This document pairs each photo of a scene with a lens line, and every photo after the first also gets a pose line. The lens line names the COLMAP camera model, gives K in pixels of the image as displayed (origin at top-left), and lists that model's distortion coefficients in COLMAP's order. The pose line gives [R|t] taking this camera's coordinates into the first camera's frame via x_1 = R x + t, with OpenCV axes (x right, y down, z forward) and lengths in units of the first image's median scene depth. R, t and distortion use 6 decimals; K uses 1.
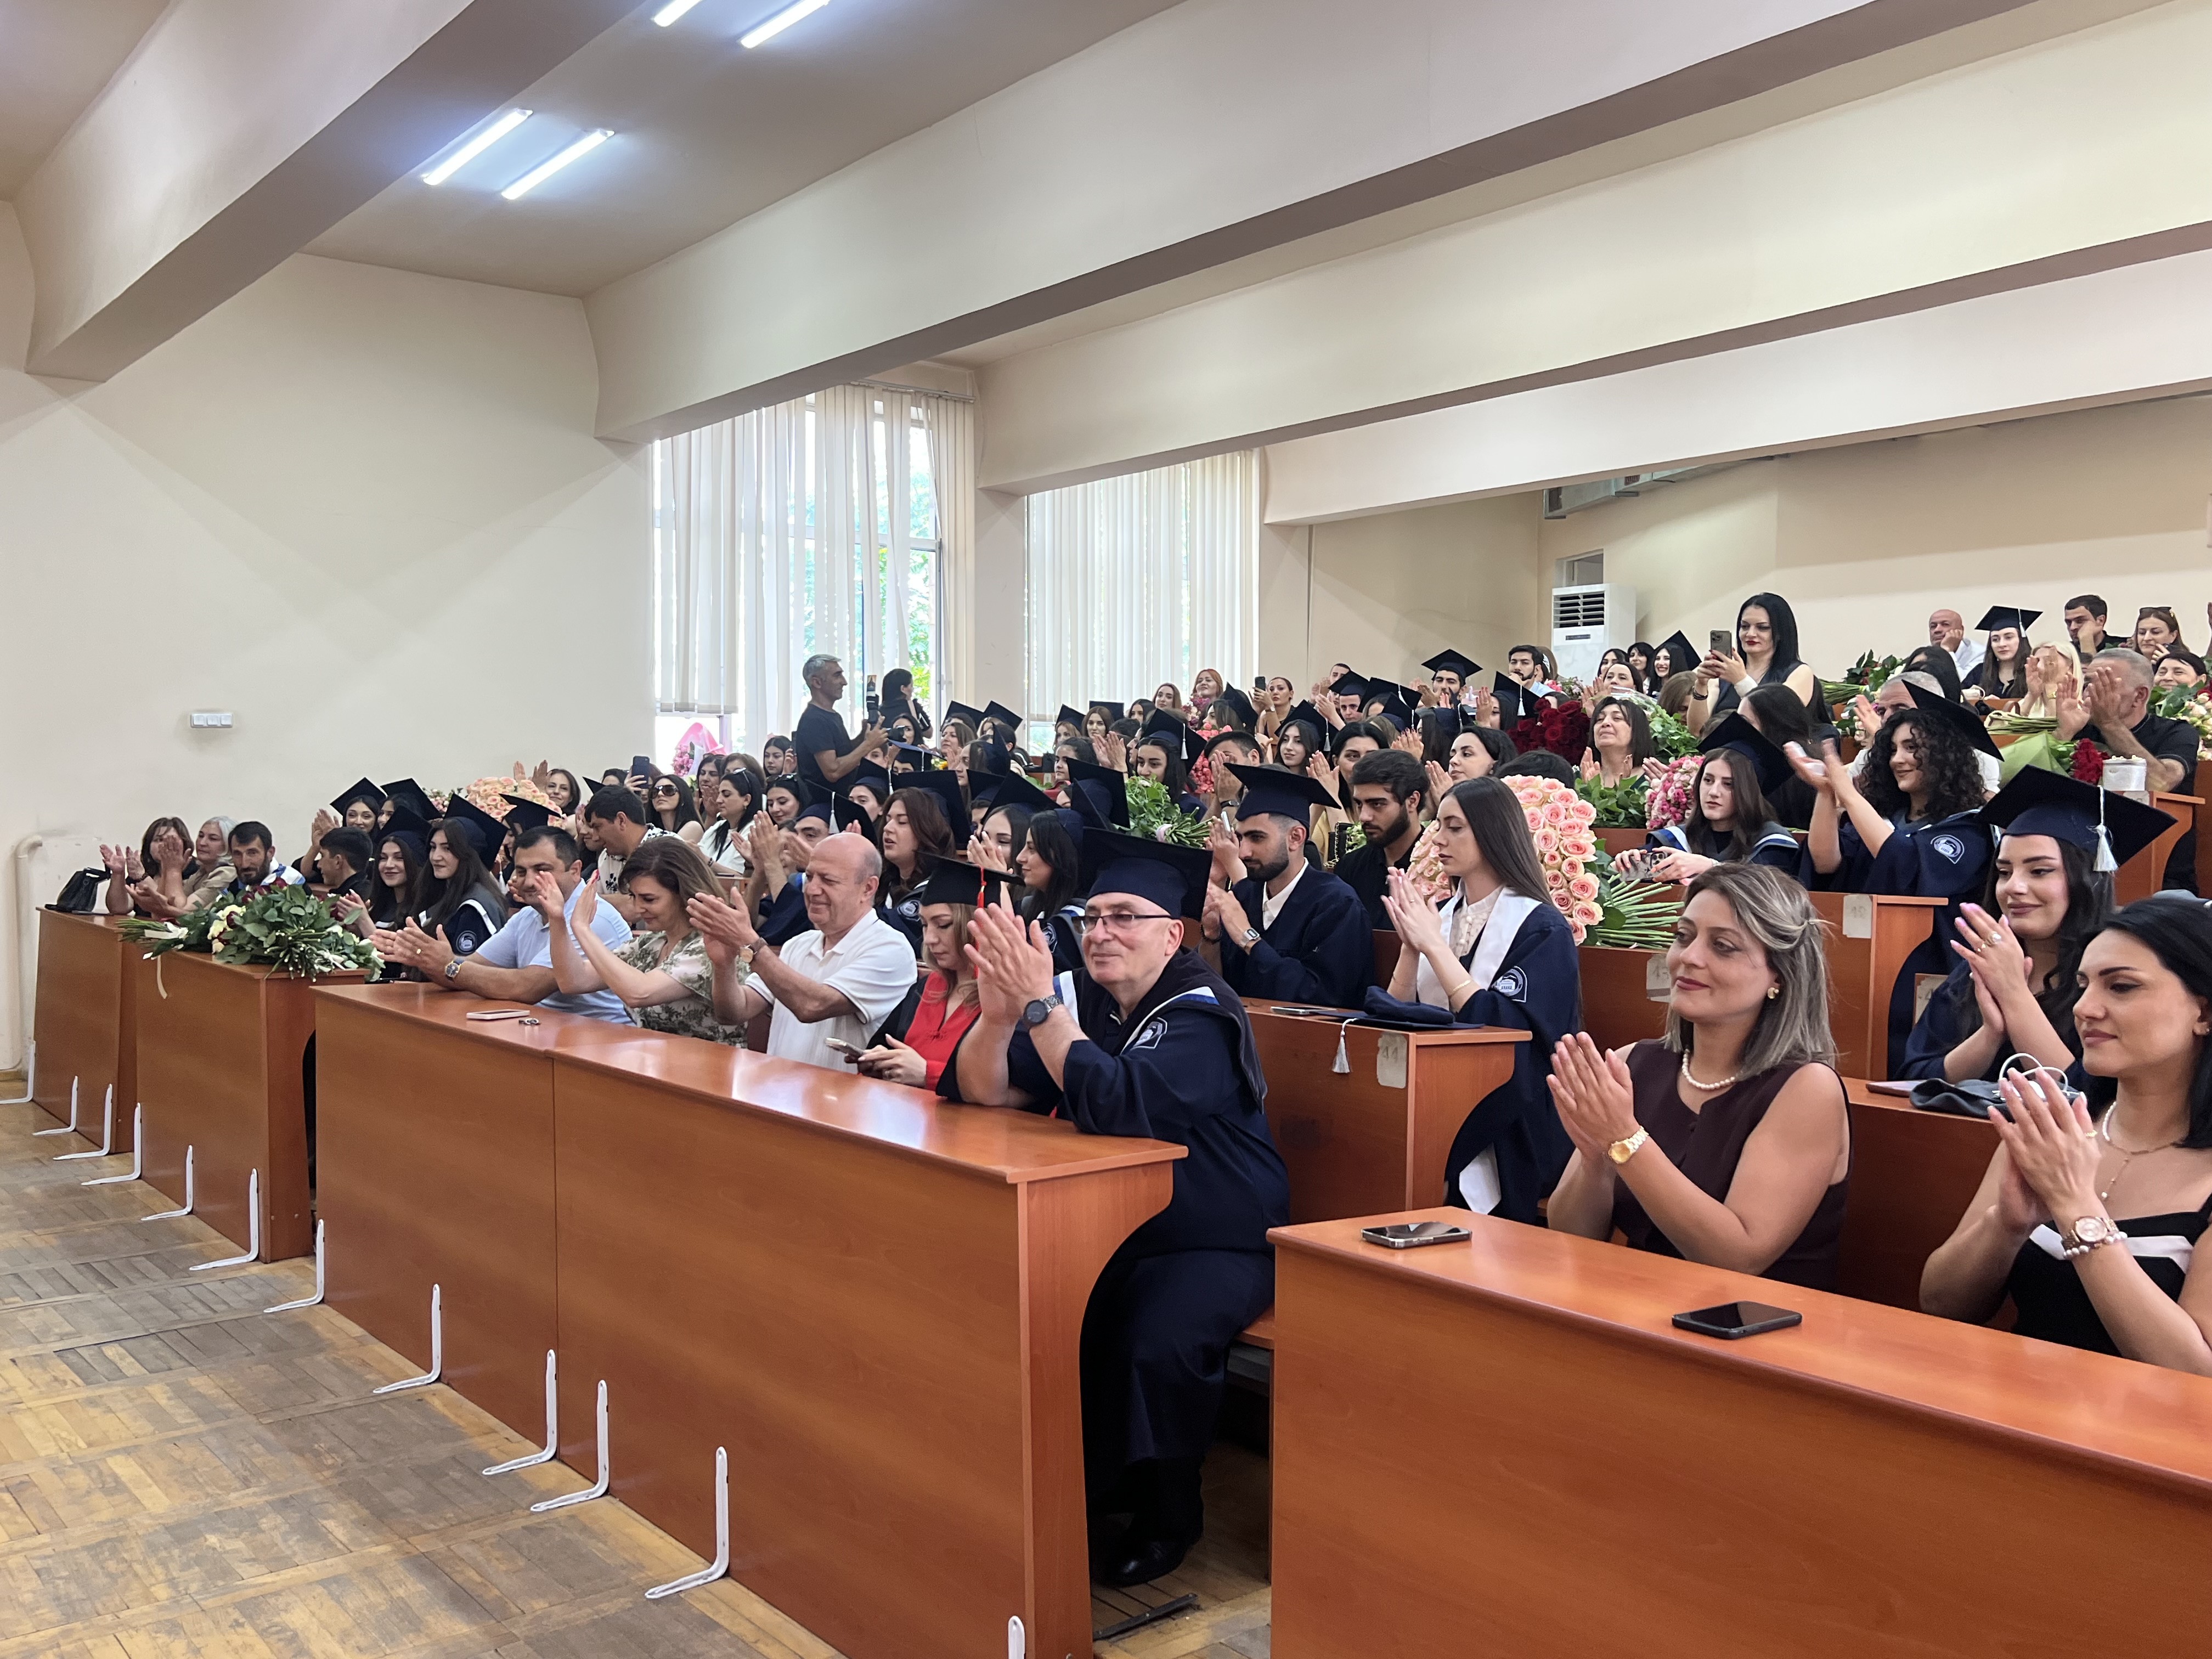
lens RADIAL K [[1876.7, 0, 1058.4], [0, 1876.7, 830.8], [0, 0, 1]] dist [-0.003843, 0.298658]
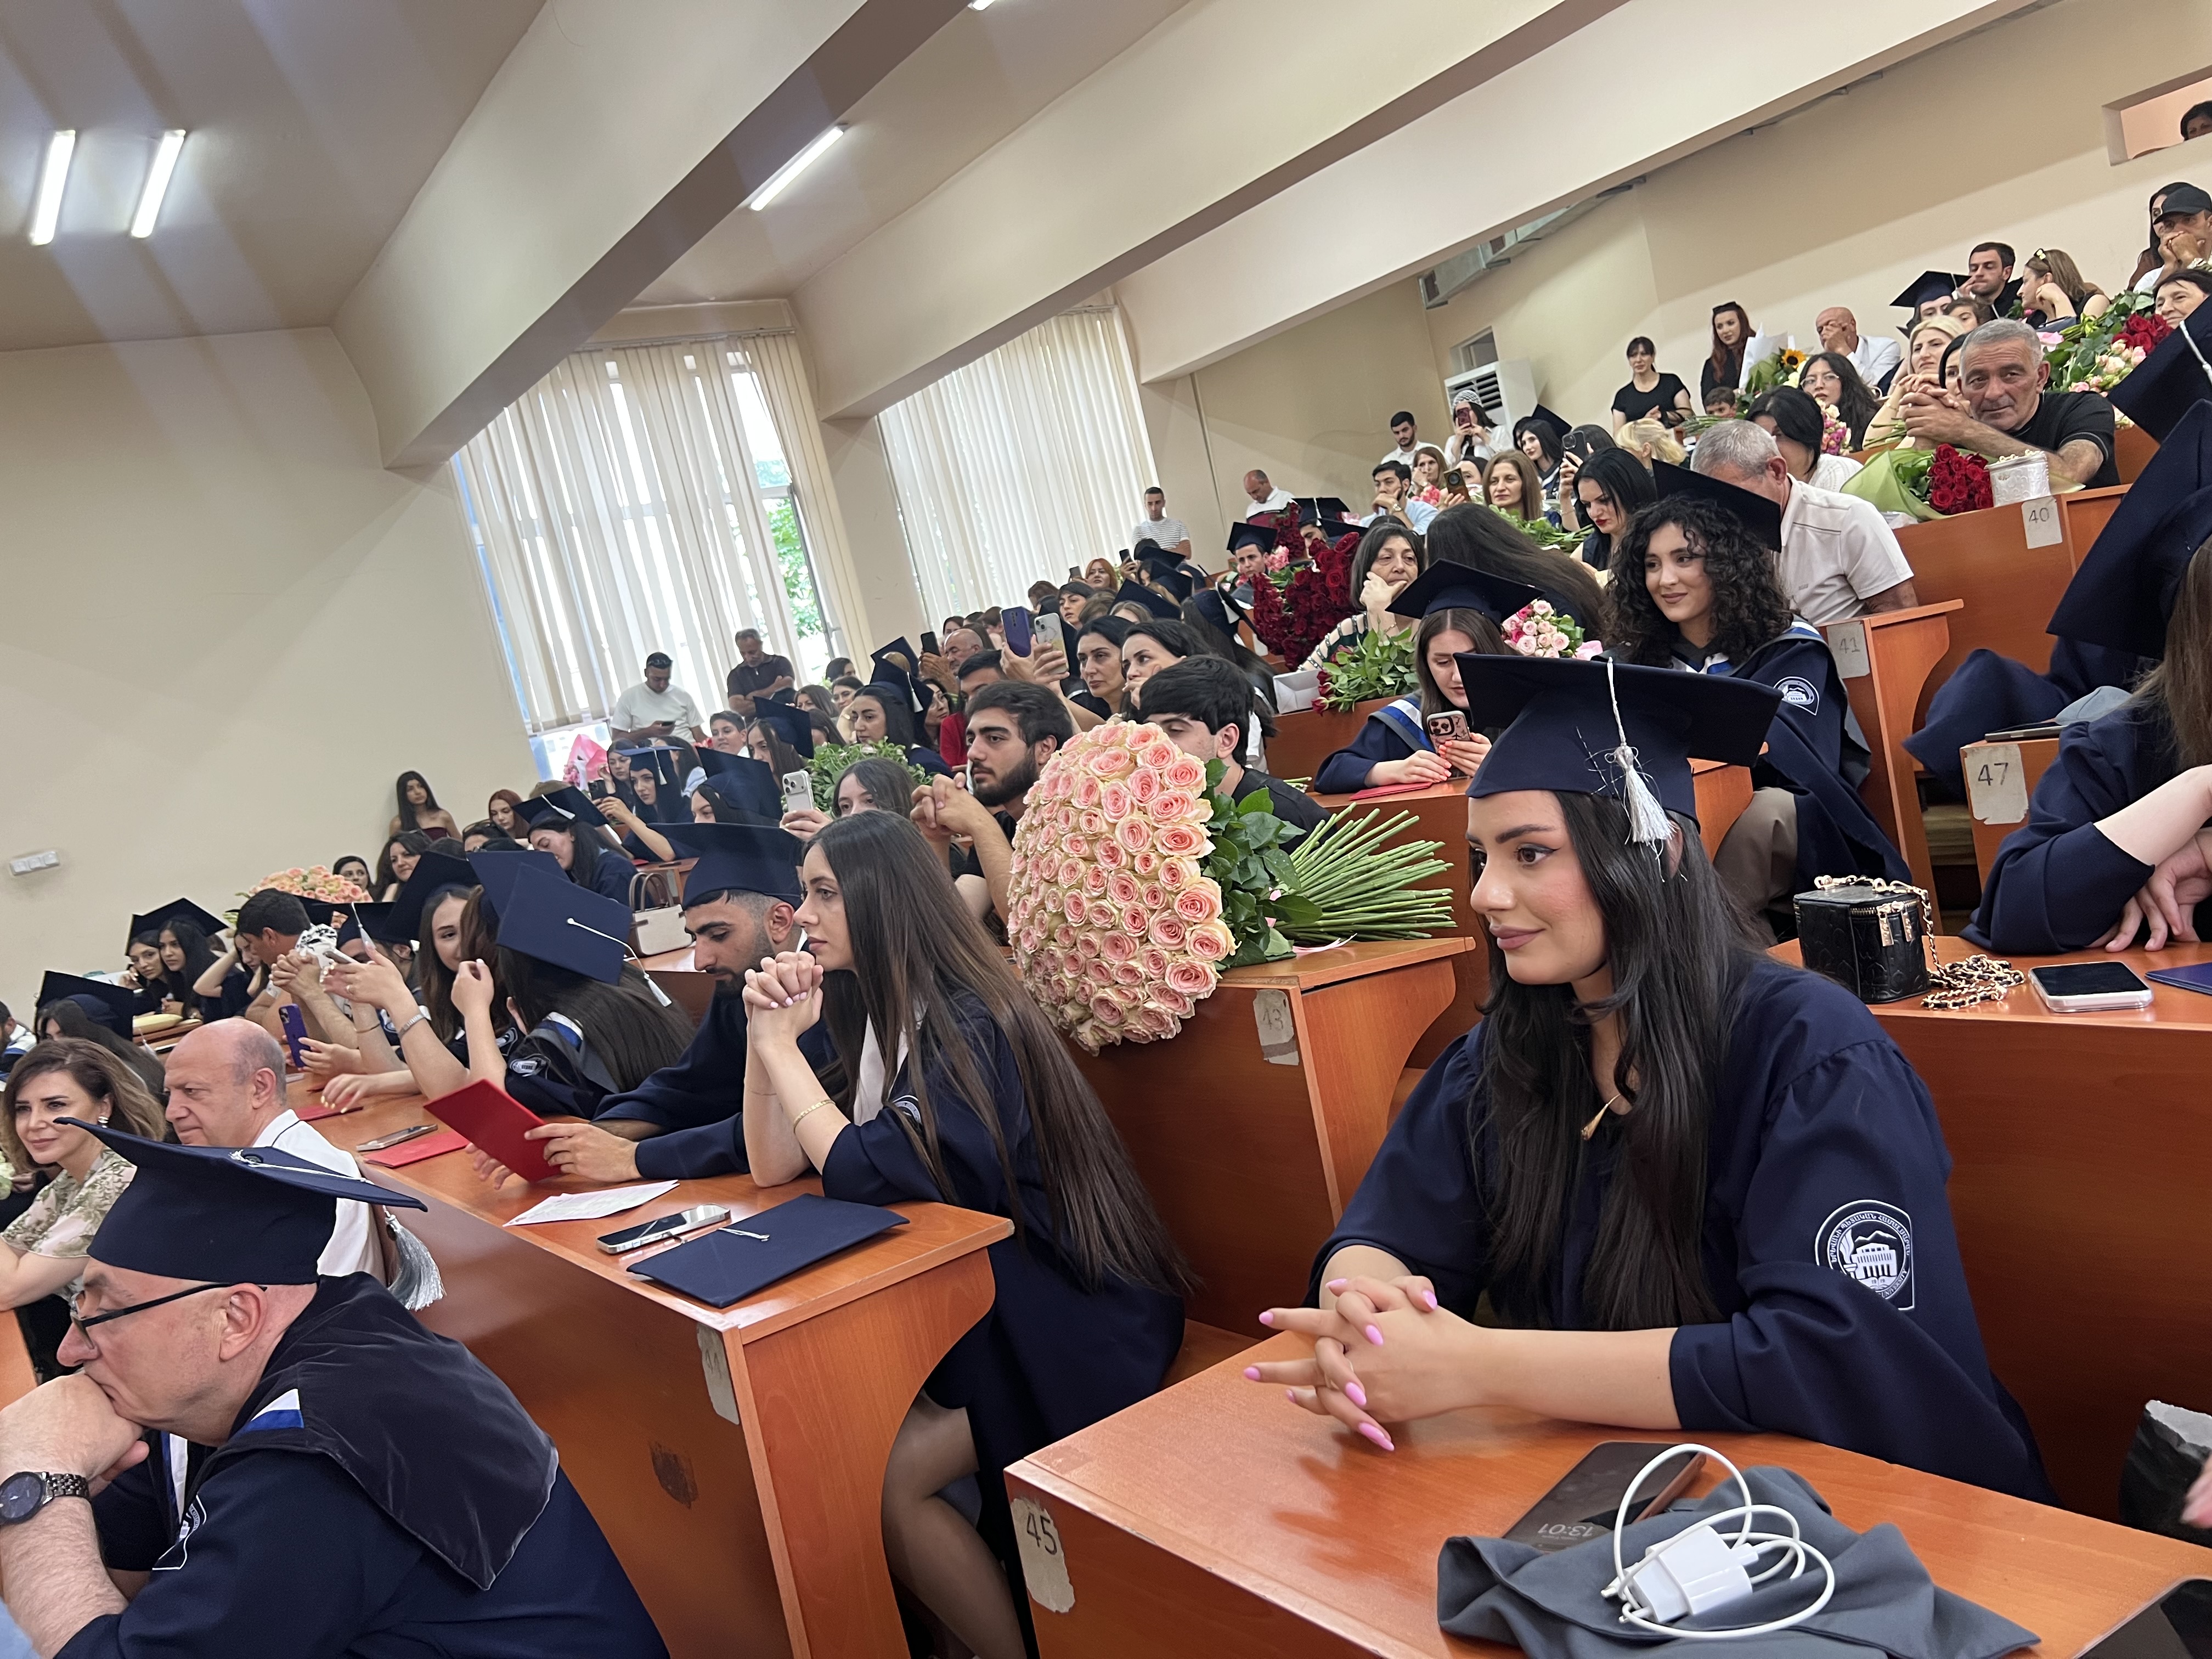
lens RADIAL K [[1667.3, 0, 1106.0], [0, 1667.3, 829.5], [0, 0, 1]] dist [0.007213, 0.005313]
pose [[0.972818, -0.227146, -0.045051, 0.089838], [0.230083, 0.970117, 0.077032, -0.013551], [0.026207, -0.085303, 0.996010, 0.145396]]
